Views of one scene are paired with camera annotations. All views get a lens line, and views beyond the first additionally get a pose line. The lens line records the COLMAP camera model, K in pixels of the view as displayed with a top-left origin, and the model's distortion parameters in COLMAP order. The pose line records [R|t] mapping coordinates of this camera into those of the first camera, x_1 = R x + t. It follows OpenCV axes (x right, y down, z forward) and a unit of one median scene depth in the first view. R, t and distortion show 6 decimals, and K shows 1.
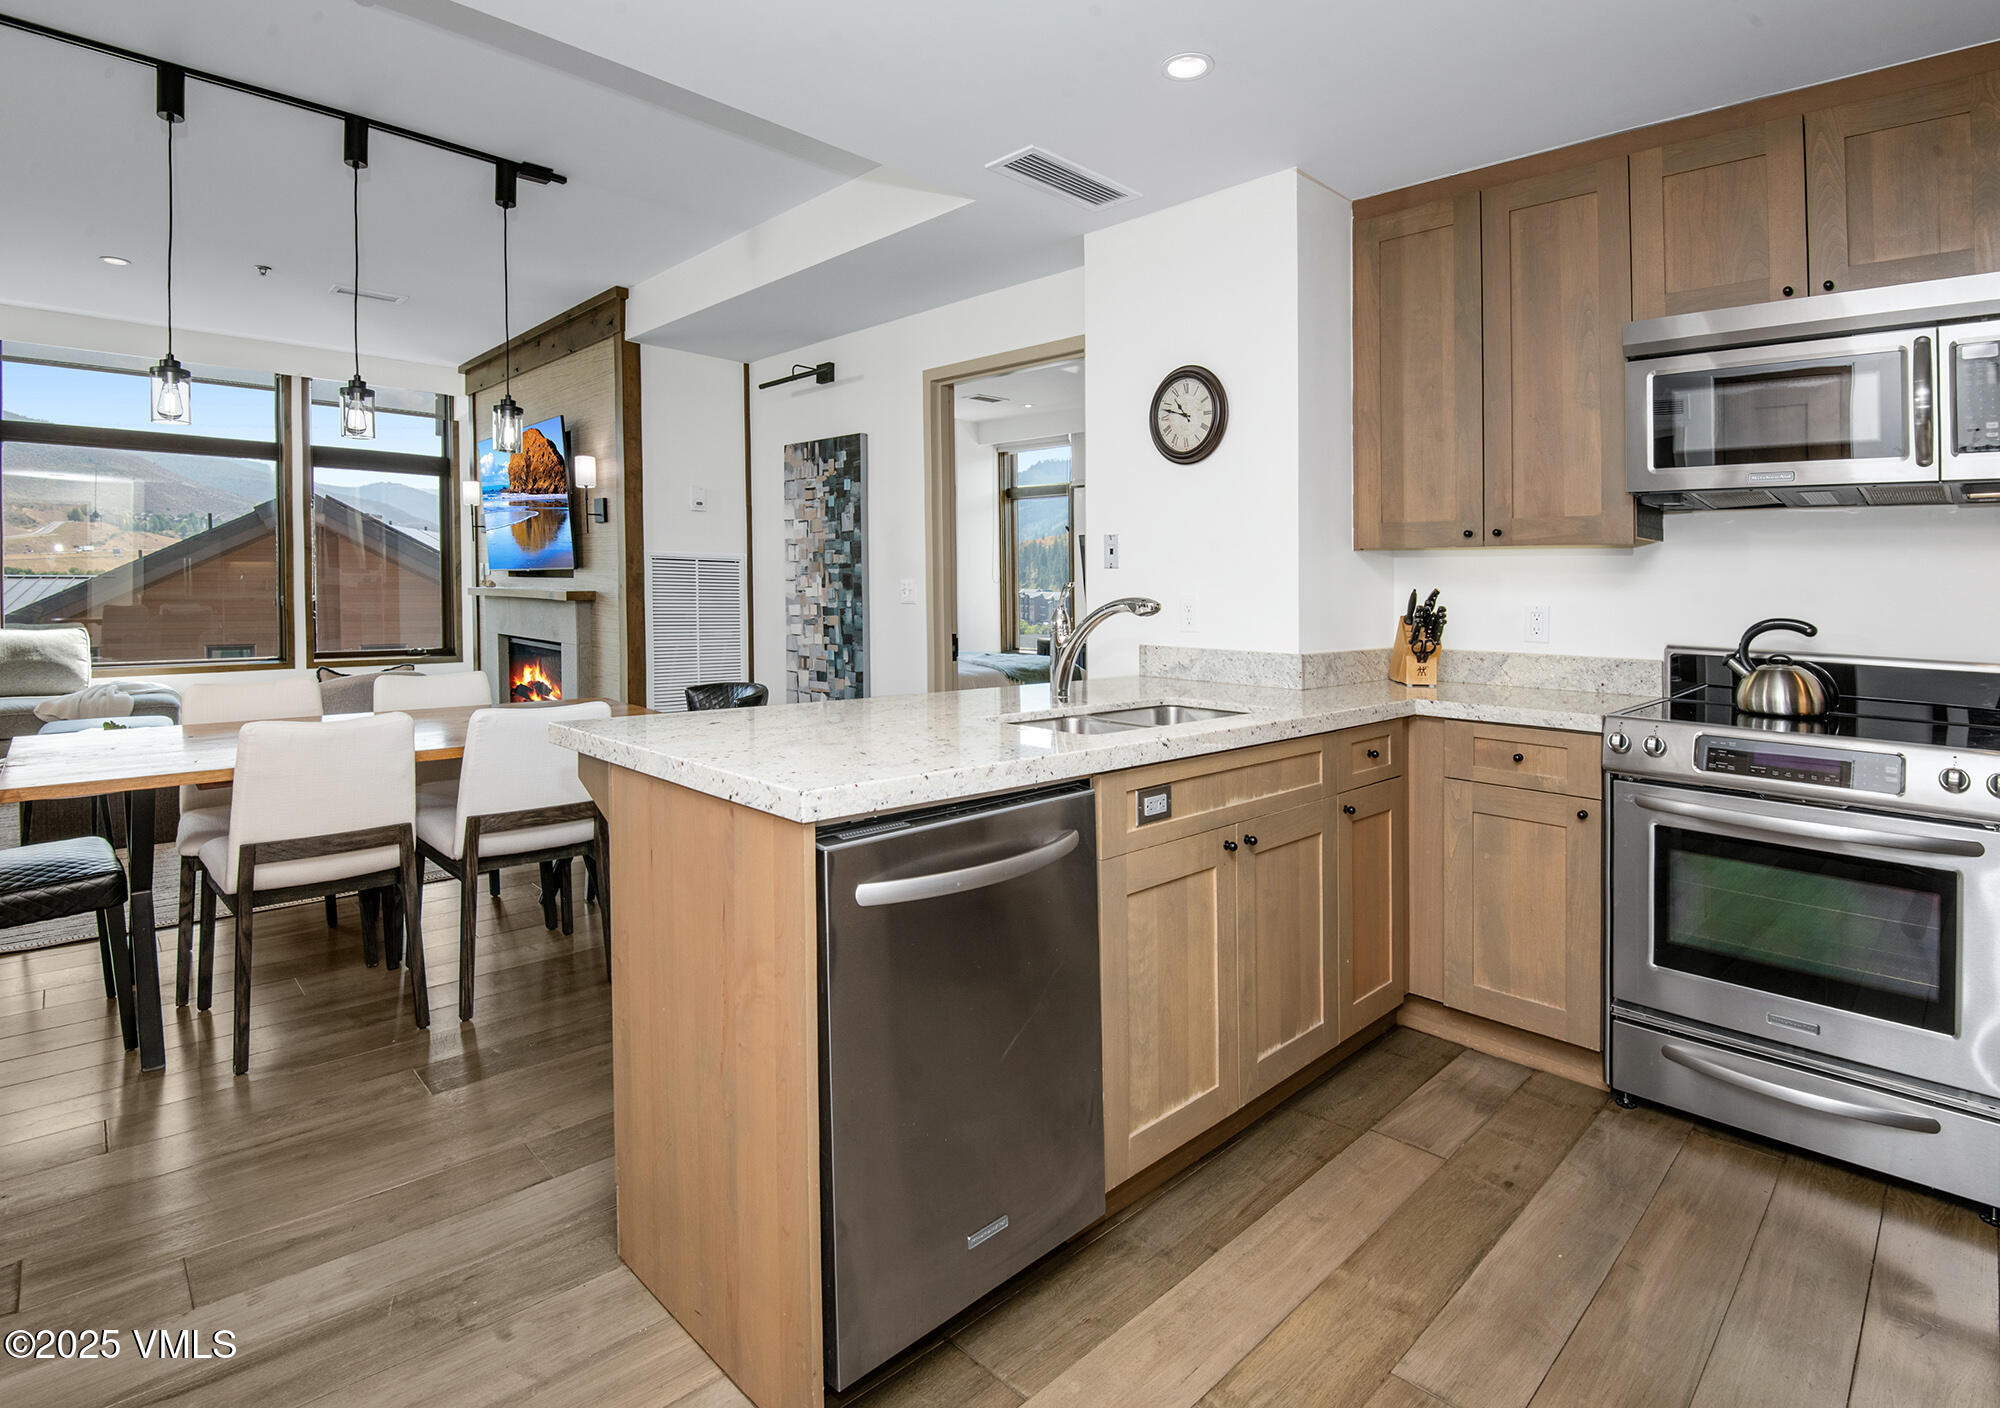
lens RADIAL K [[986.1, 0, 996.0], [0, 986.1, 669.0], [0, 0, 1]] dist [-0.003563, -0.001435]
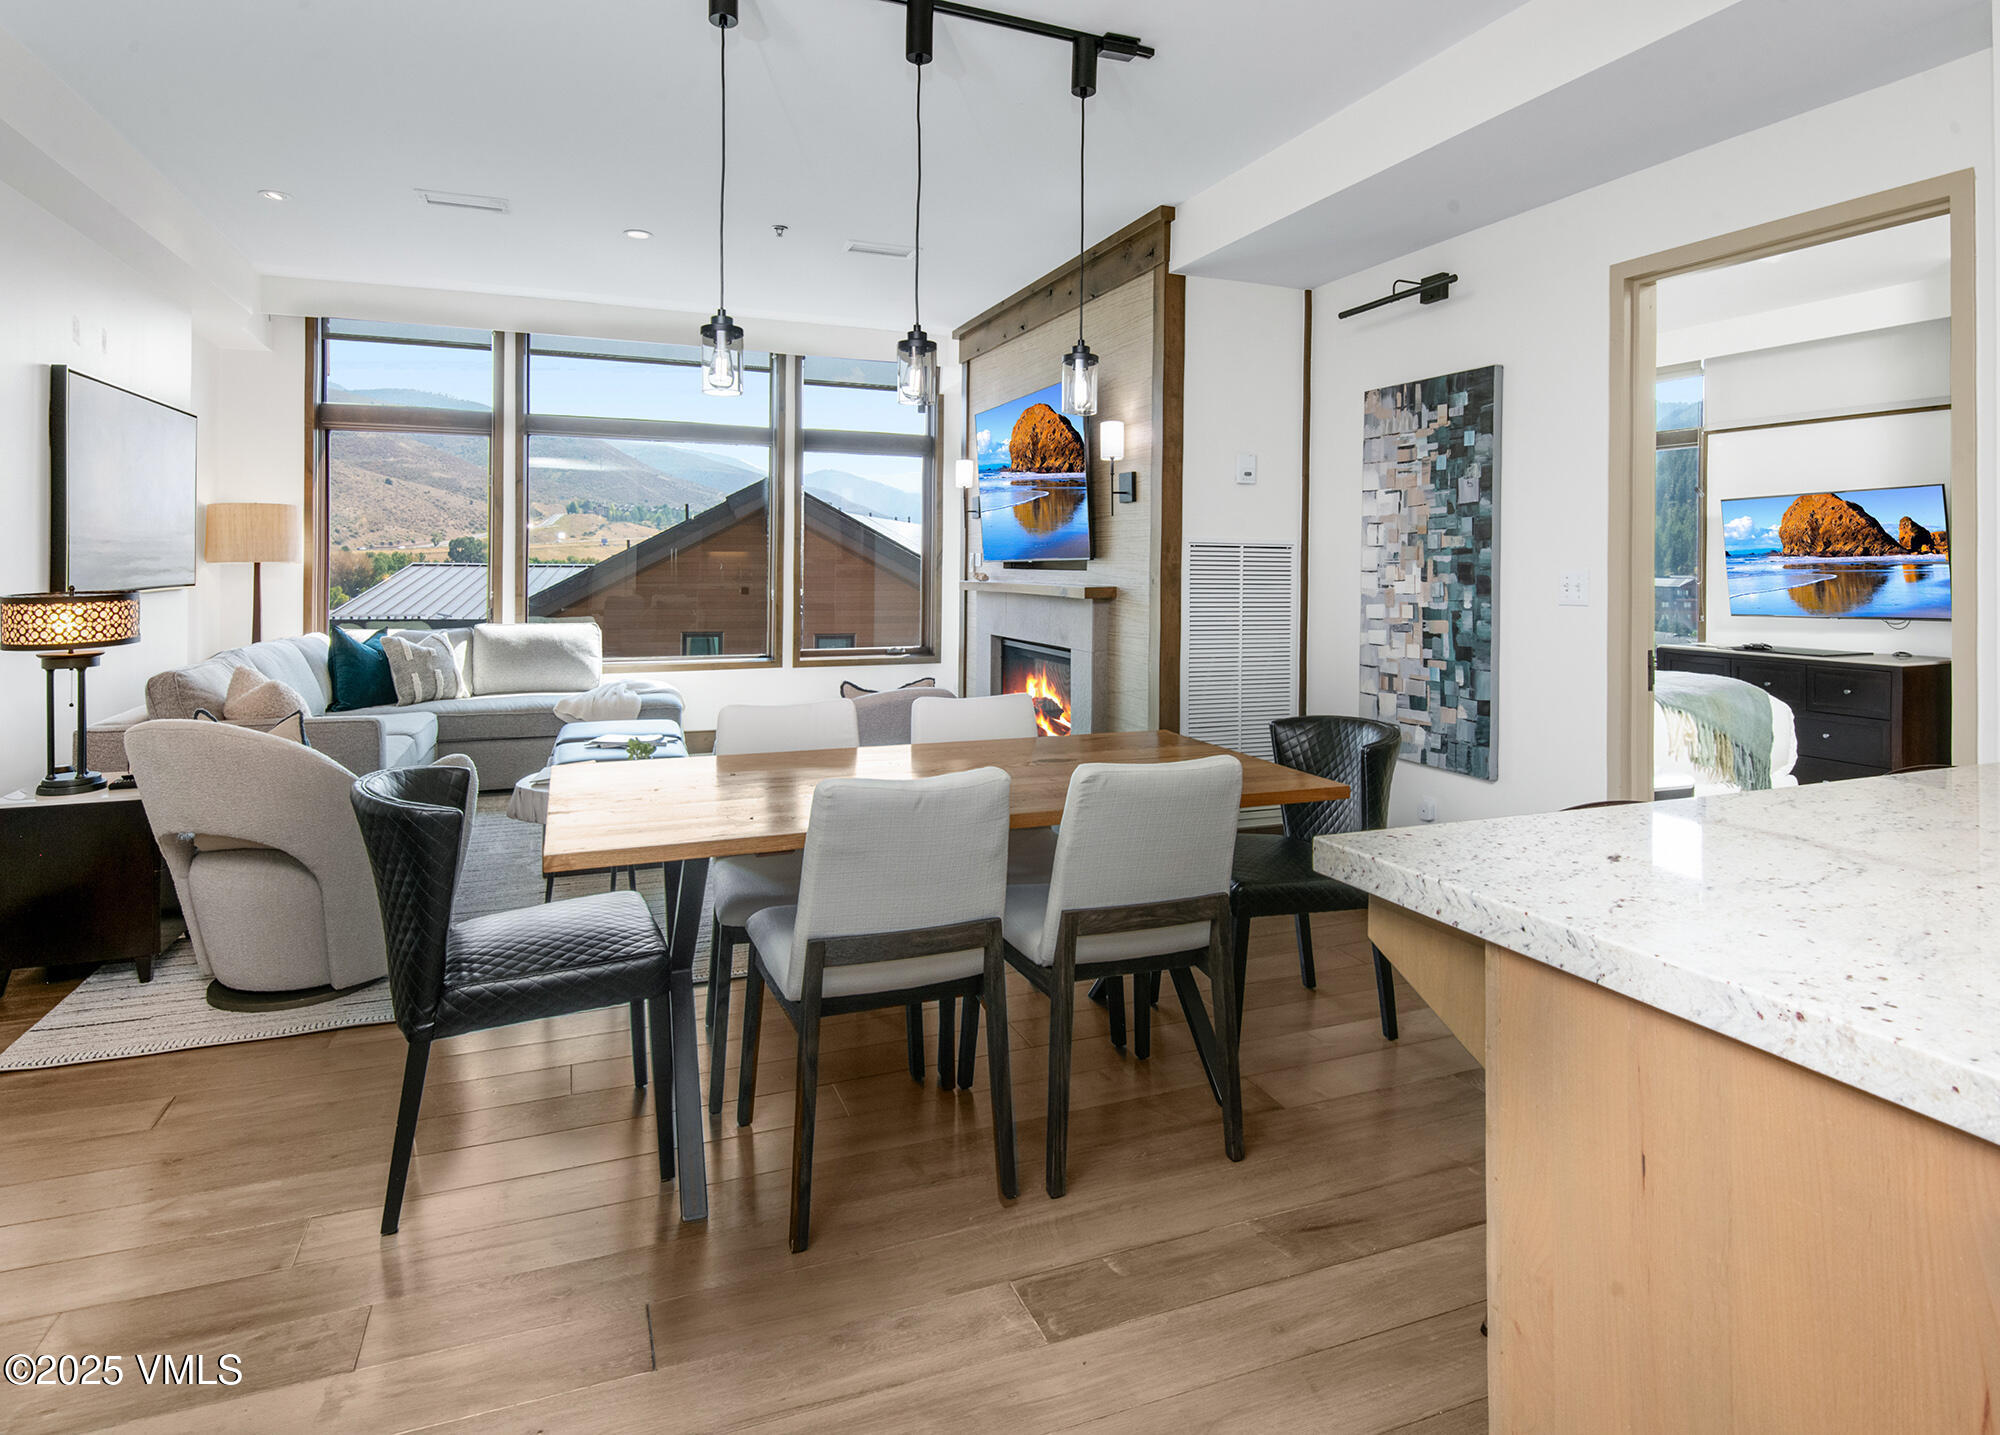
lens RADIAL K [[1129.0, 0, 995.4], [0, 1129.0, 638.5], [0, 0, 1]] dist [-0.019269, -0.001836]
pose [[0.921108, 0.013035, -0.389089, -0.143300], [-0.021123, 0.999640, -0.016516, -0.020077], [0.388734, 0.023432, 0.921052, 0.112300]]
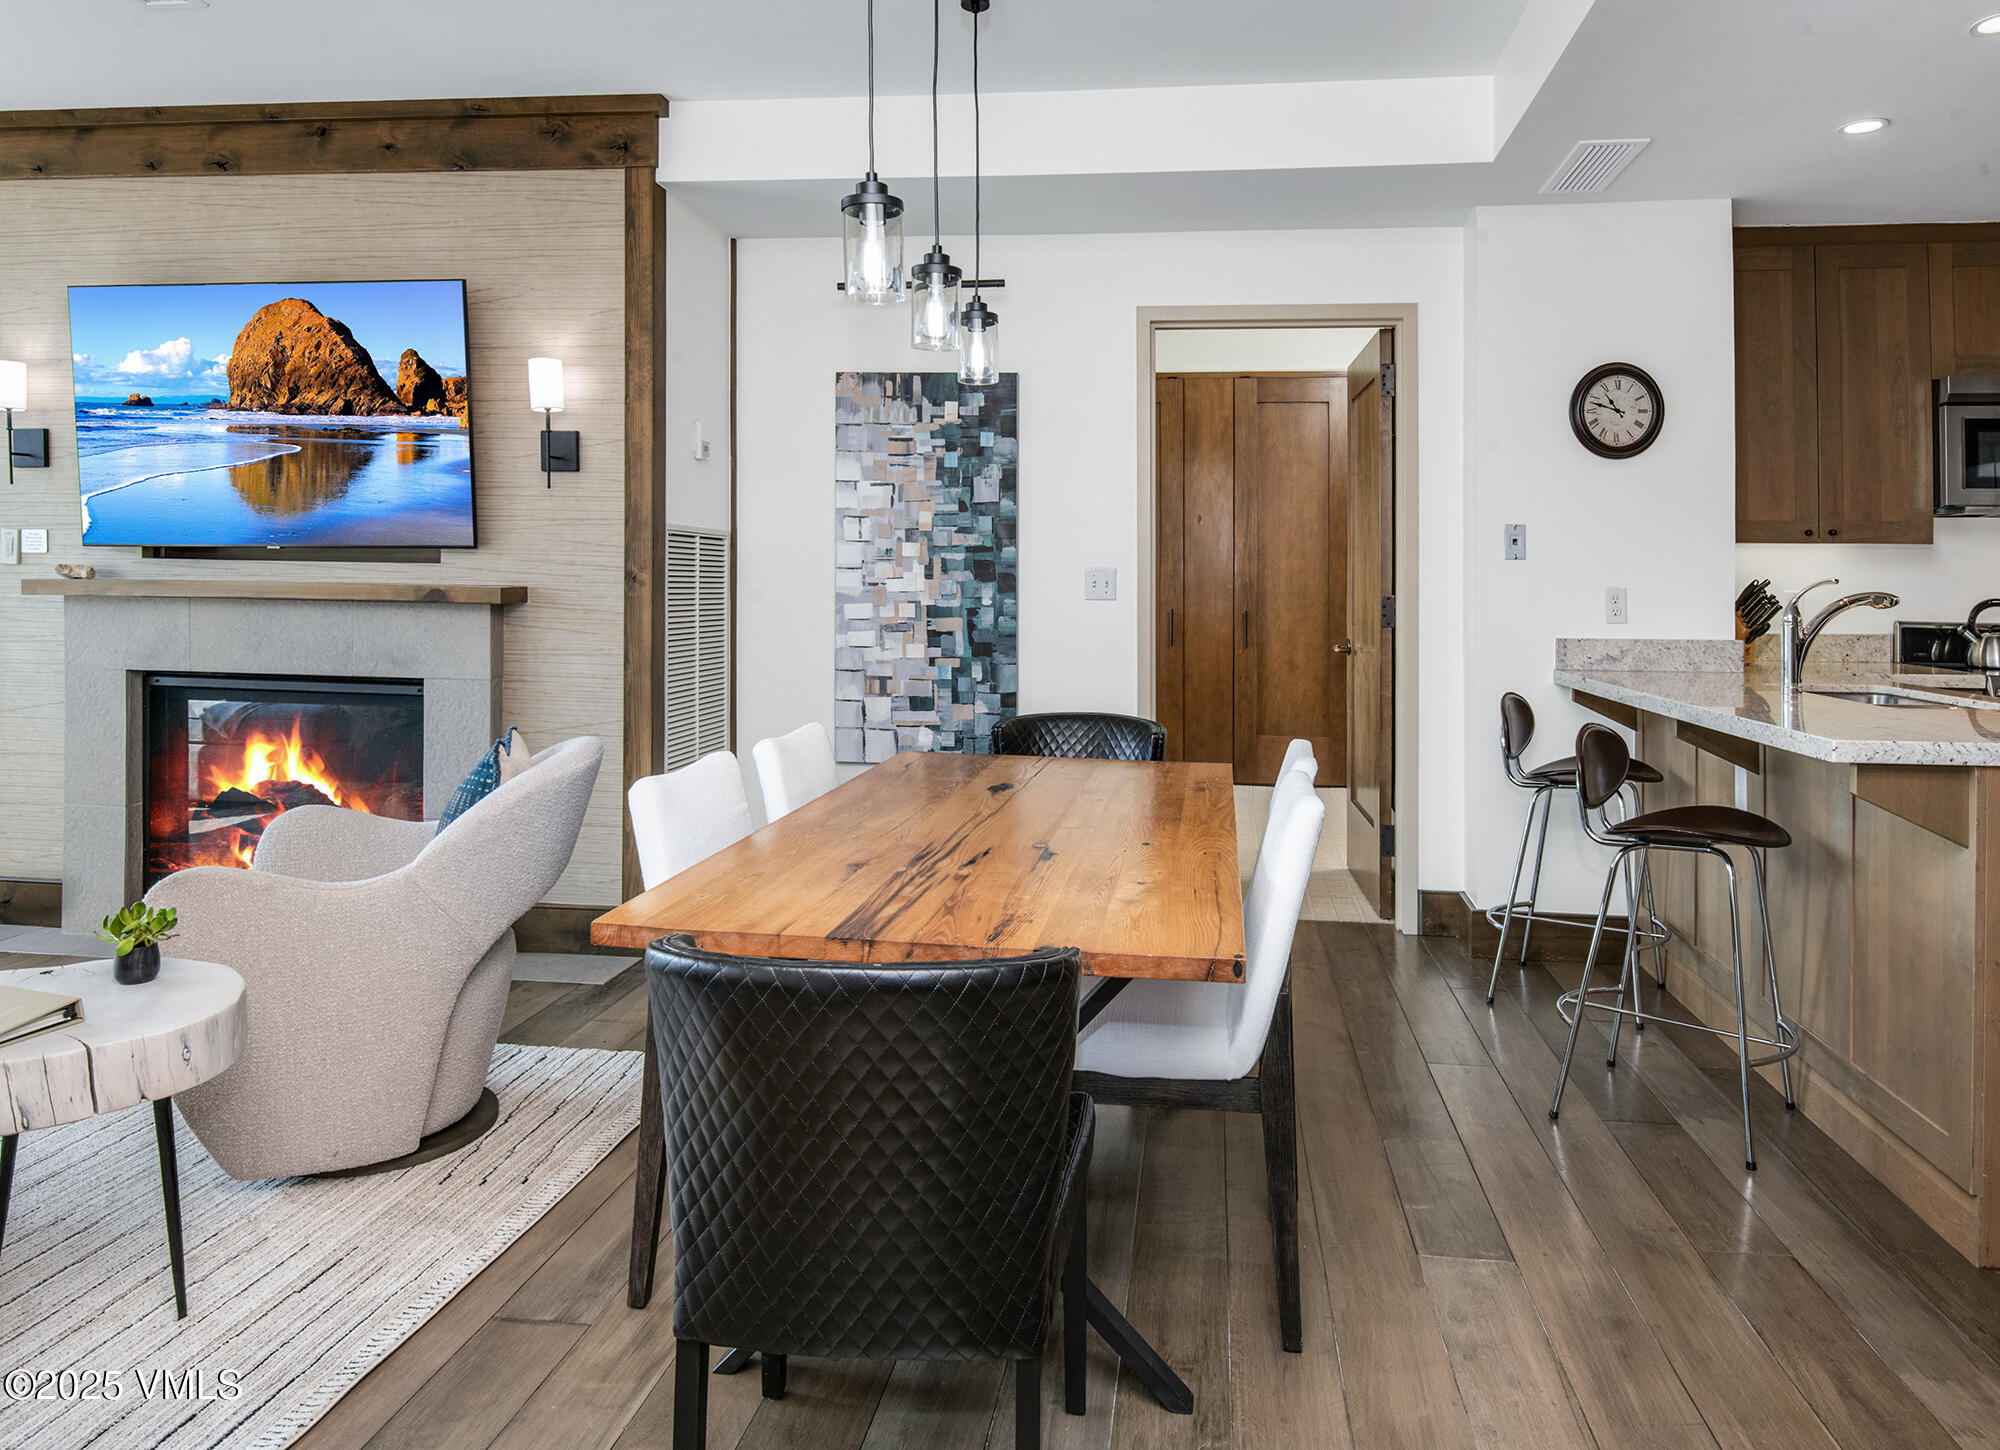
lens RADIAL K [[1389.5, 0, 994.5], [0, 1389.5, 640.1], [0, 0, 1]] dist [0.044936, -0.001697]
pose [[0.759534, -0.040955, 0.649176, -0.798094], [0.053915, 0.998546, -0.000085, -0.035761], [-0.648229, 0.035064, 0.760638, 0.204820]]
